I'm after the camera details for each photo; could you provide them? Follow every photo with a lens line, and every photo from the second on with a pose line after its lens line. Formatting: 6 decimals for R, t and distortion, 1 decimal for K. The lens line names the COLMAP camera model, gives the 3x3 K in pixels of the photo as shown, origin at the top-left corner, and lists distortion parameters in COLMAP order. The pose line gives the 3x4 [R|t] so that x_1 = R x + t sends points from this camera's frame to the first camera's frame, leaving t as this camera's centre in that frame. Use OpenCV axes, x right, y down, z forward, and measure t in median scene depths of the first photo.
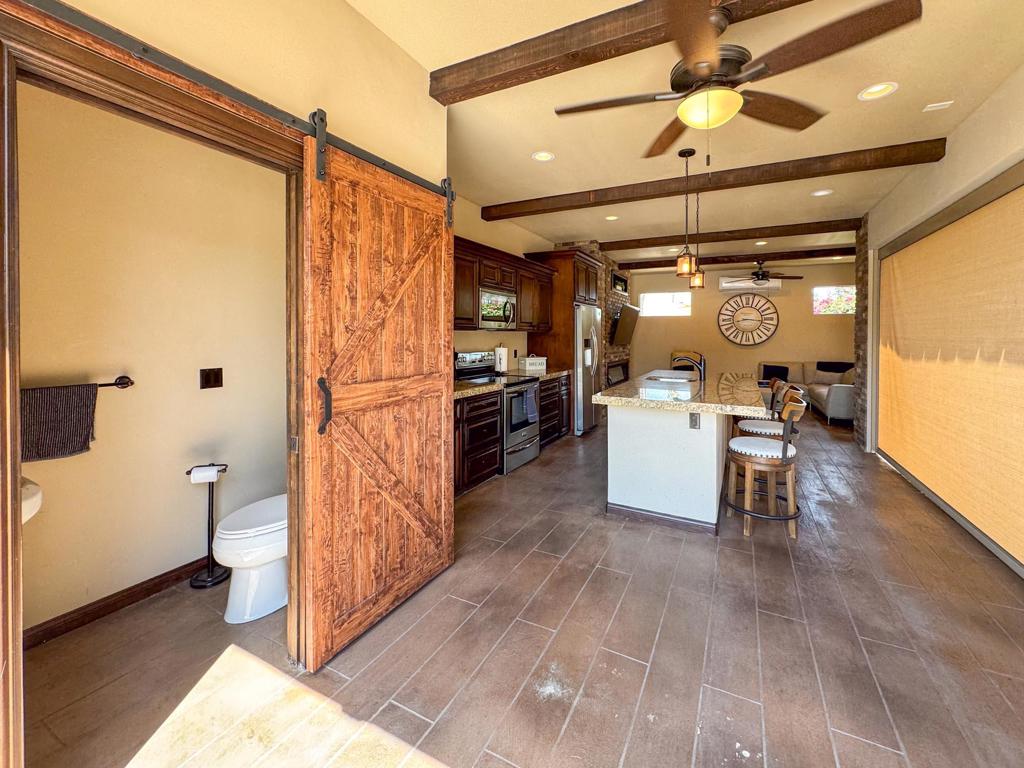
lens RADIAL K [[408.8, 0, 525.9], [0, 408.8, 338.9], [0, 0, 1]] dist [0.001025, 0.000083]
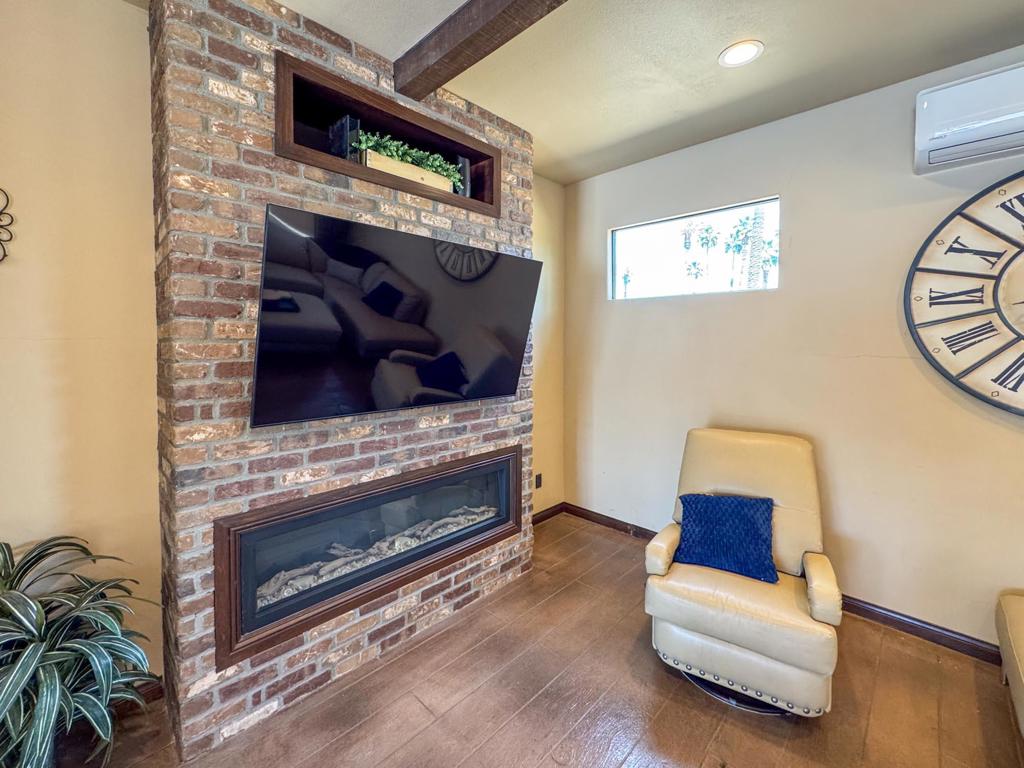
lens RADIAL K [[441.6, 0, 487.0], [0, 441.6, 355.3], [0, 0, 1]] dist [-0.000434, -0.000235]
pose [[0.951704, 0.007369, -0.306930, 0.450833], [-0.000275, 0.999732, 0.023152, -0.028719], [0.307018, -0.021950, 0.951451, 0.965318]]
